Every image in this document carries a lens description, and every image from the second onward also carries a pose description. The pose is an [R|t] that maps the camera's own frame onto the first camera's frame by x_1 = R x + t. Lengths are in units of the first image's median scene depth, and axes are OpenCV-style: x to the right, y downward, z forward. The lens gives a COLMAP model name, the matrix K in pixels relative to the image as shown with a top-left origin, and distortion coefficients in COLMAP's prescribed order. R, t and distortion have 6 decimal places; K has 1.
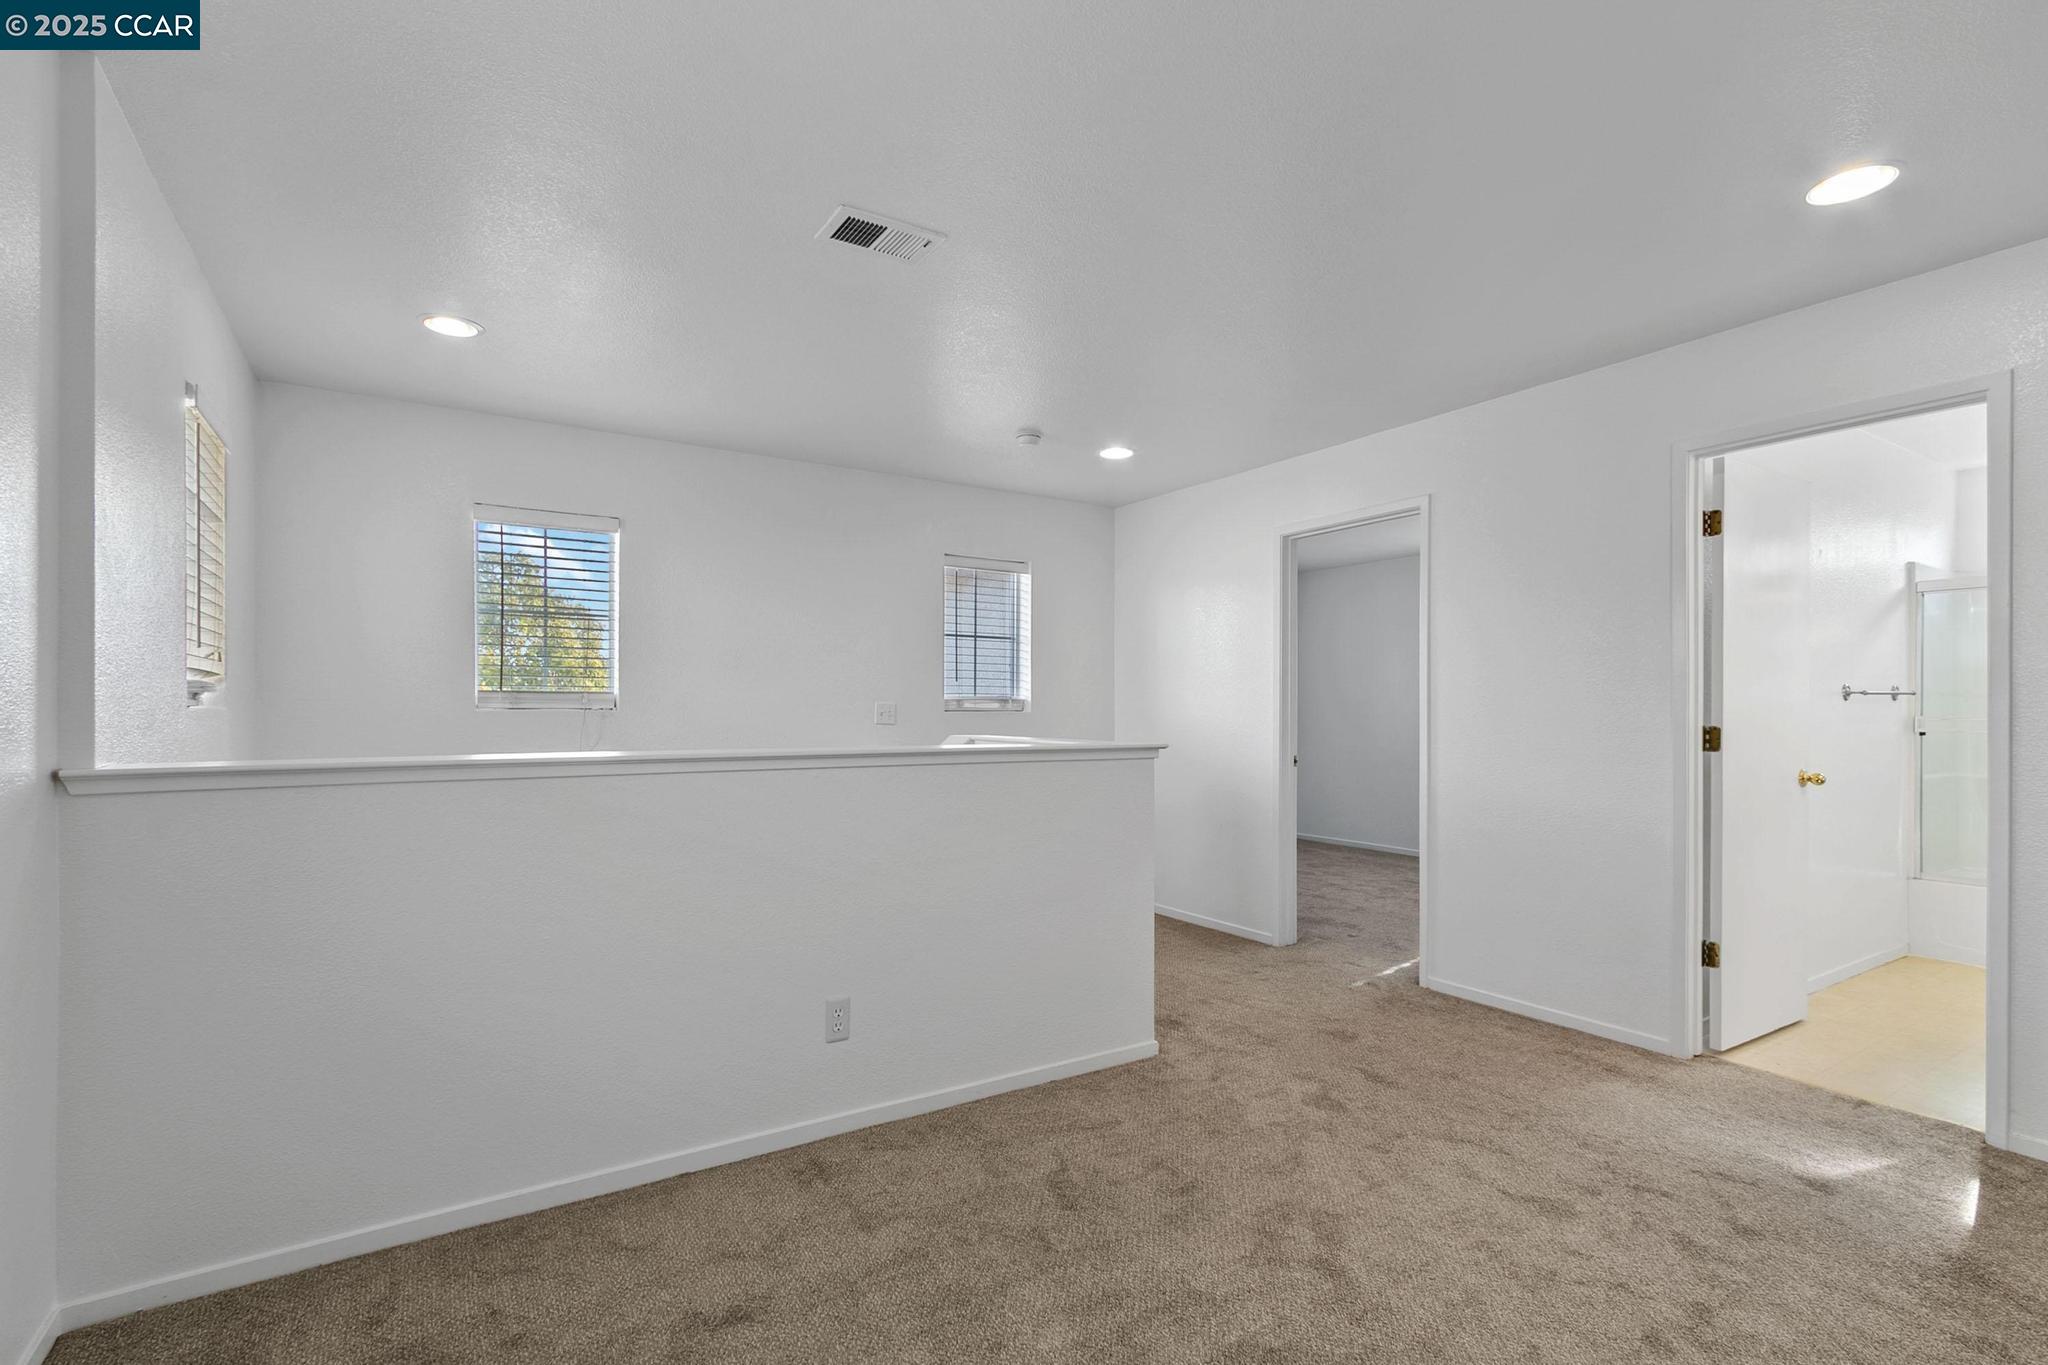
lens RADIAL K [[918.8, 0, 1021.1], [0, 918.8, 700.4], [0, 0, 1]] dist [0.004845, 0.000167]
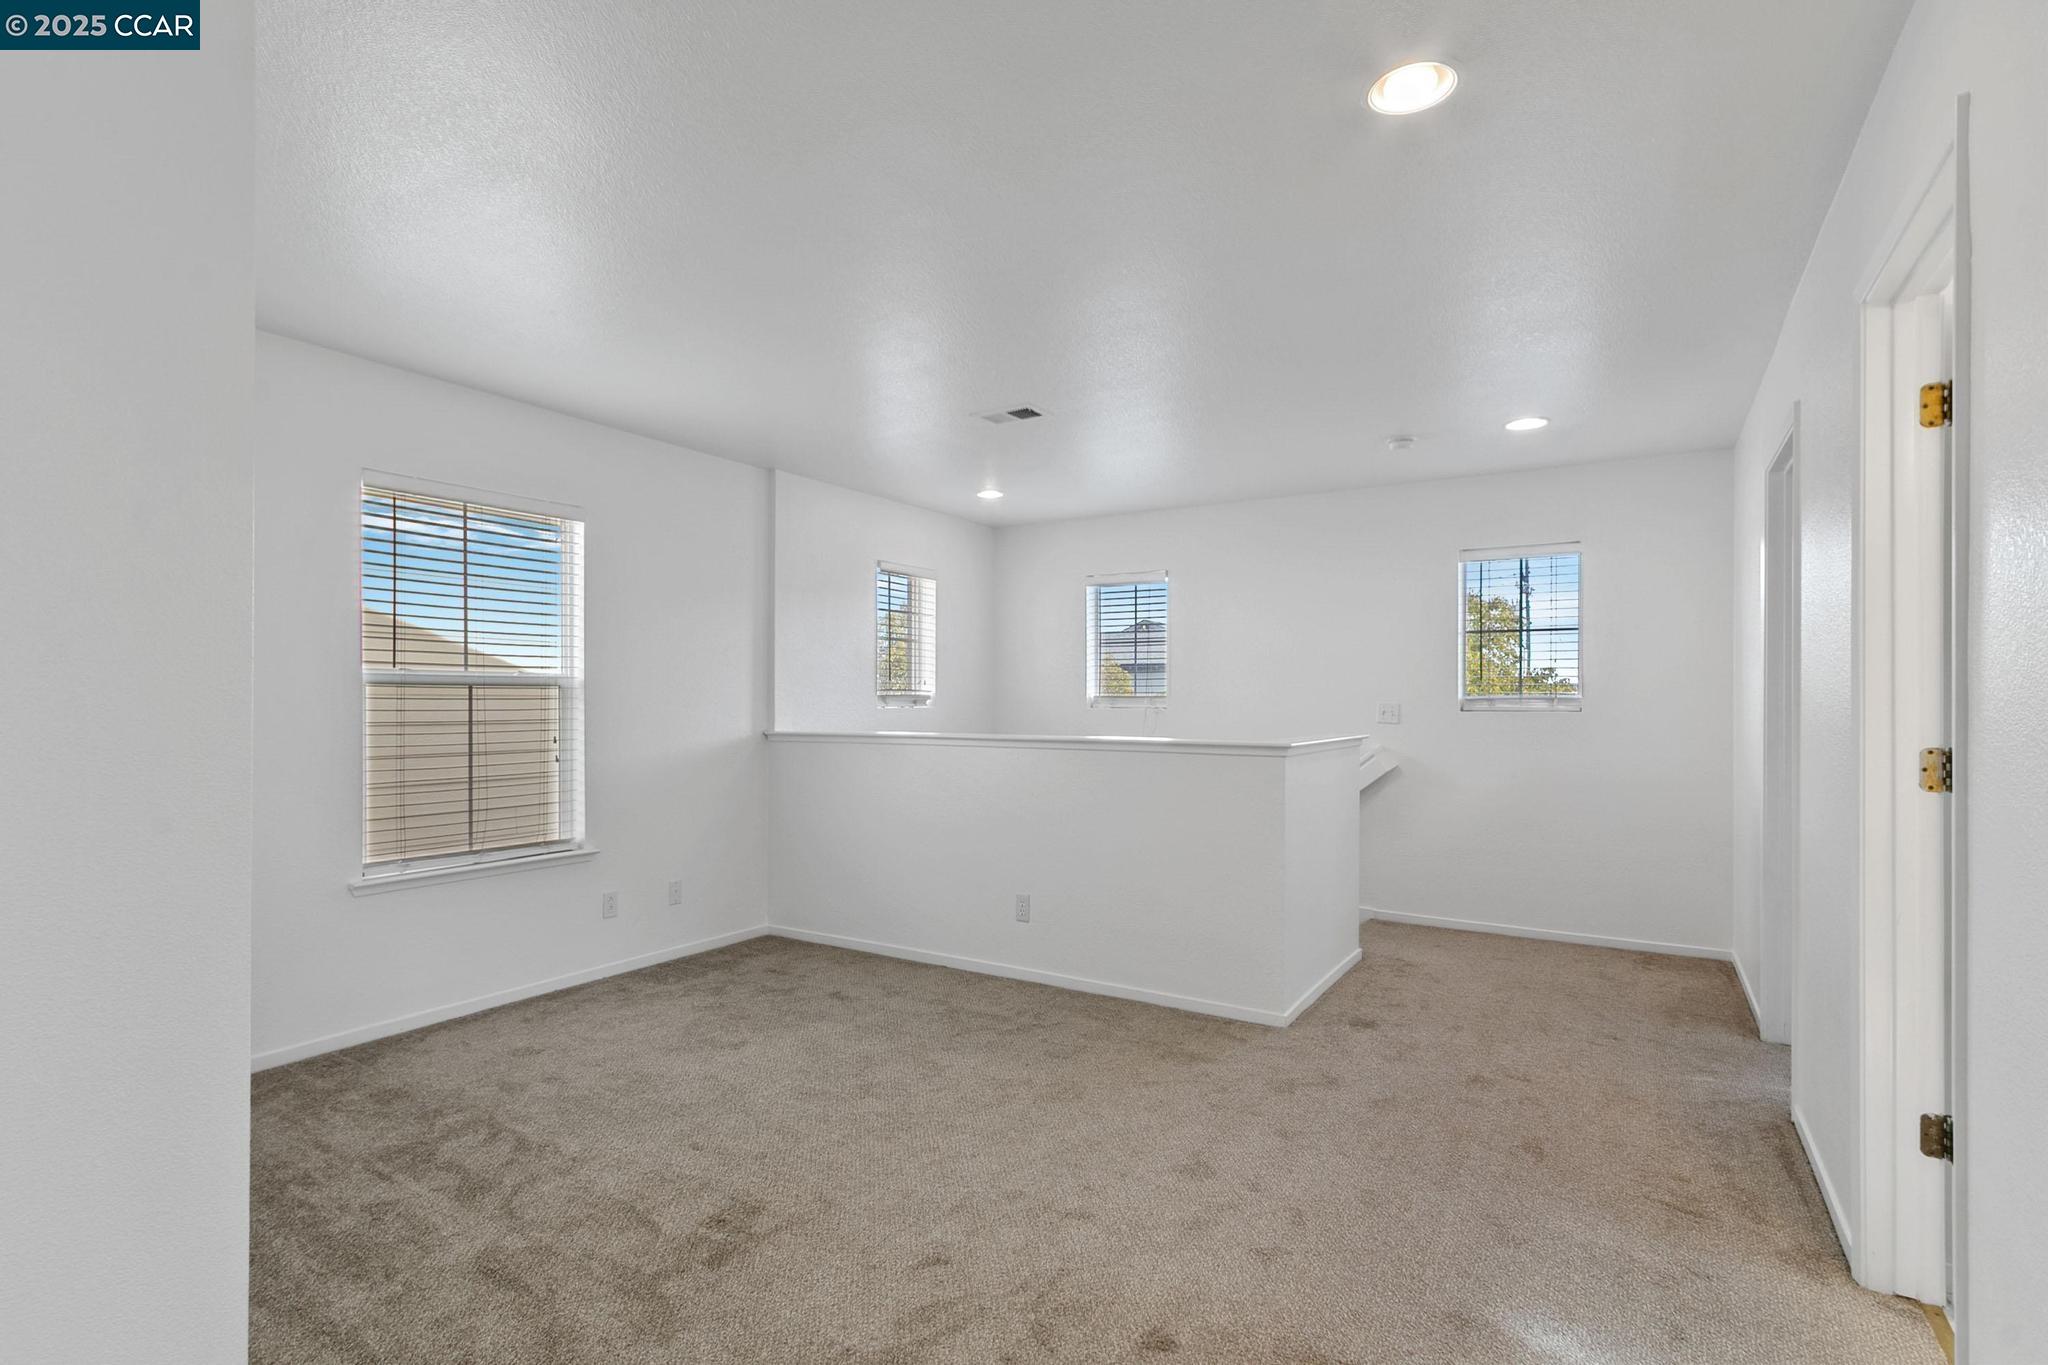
lens RADIAL K [[955.0, 0, 1020.5], [0, 955.0, 696.2], [0, 0, 1]] dist [0.009196, 0.000313]
pose [[0.459926, -0.005884, -0.887938, 1.025023], [0.007687, 0.999967, -0.002645, -0.008972], [0.887924, -0.005609, 0.459956, 0.200279]]
